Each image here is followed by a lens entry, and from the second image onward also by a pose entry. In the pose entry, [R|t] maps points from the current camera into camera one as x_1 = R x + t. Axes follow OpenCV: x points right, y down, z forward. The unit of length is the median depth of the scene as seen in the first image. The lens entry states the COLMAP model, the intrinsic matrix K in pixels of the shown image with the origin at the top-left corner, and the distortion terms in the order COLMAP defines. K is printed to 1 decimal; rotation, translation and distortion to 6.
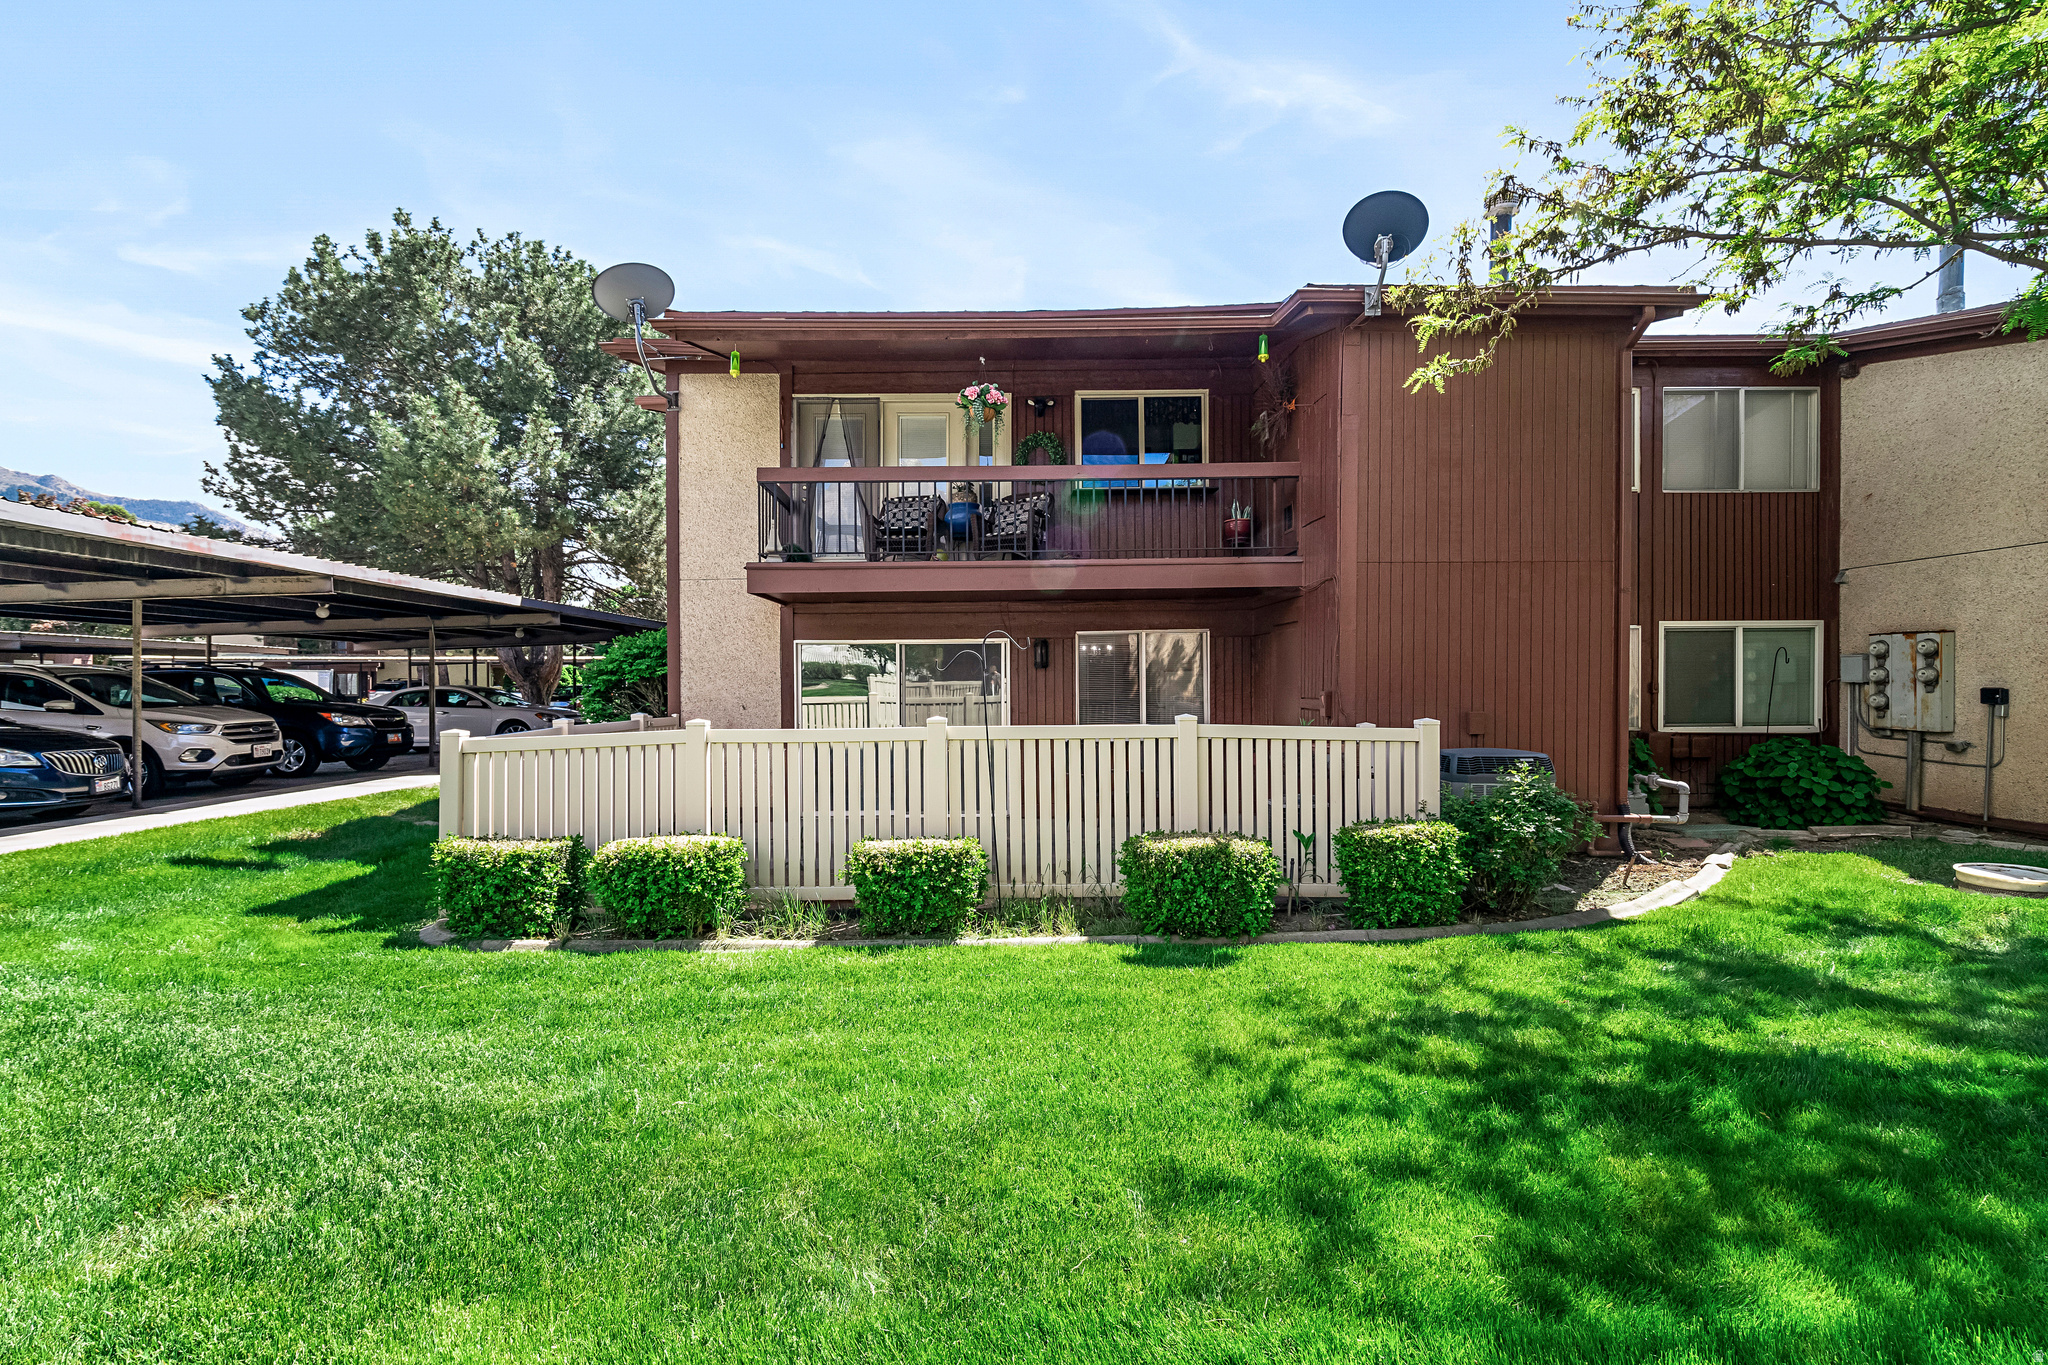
lens RADIAL K [[931.7, 0, 1024.4], [0, 931.7, 688.4], [0, 0, 1]] dist [-0.001306, -0.000455]
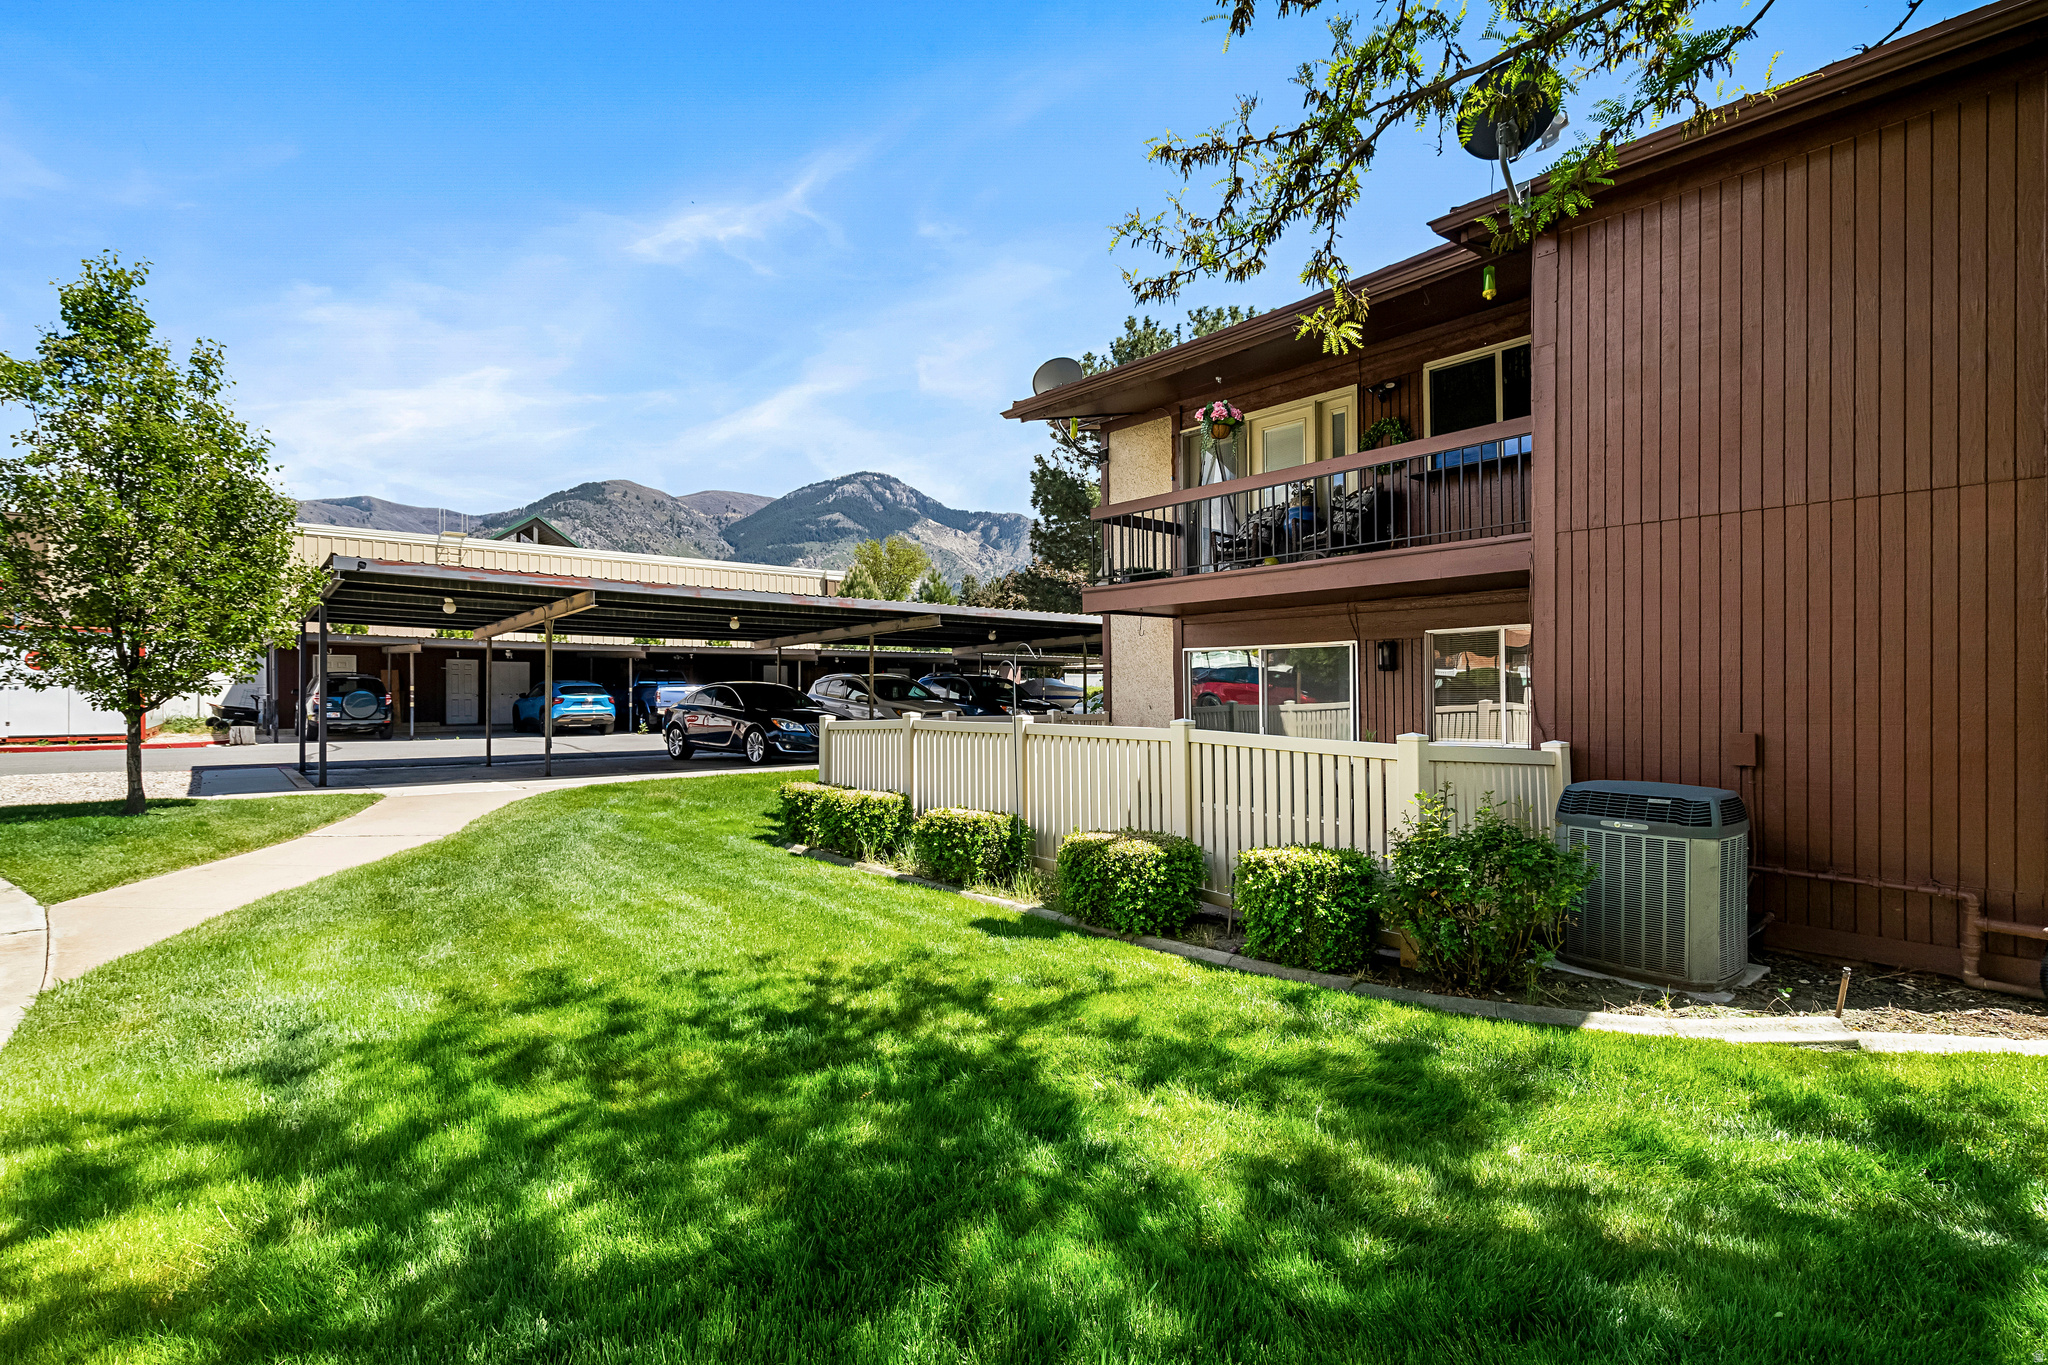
lens RADIAL K [[931.7, 0, 1024.4], [0, 931.7, 688.4], [0, 0, 1]] dist [-0.001306, -0.000455]
pose [[0.652200, 0.003831, -0.758037, 1.091744], [-0.004350, 0.999990, 0.001312, -0.009380], [0.758035, 0.002442, 0.652210, 0.270830]]
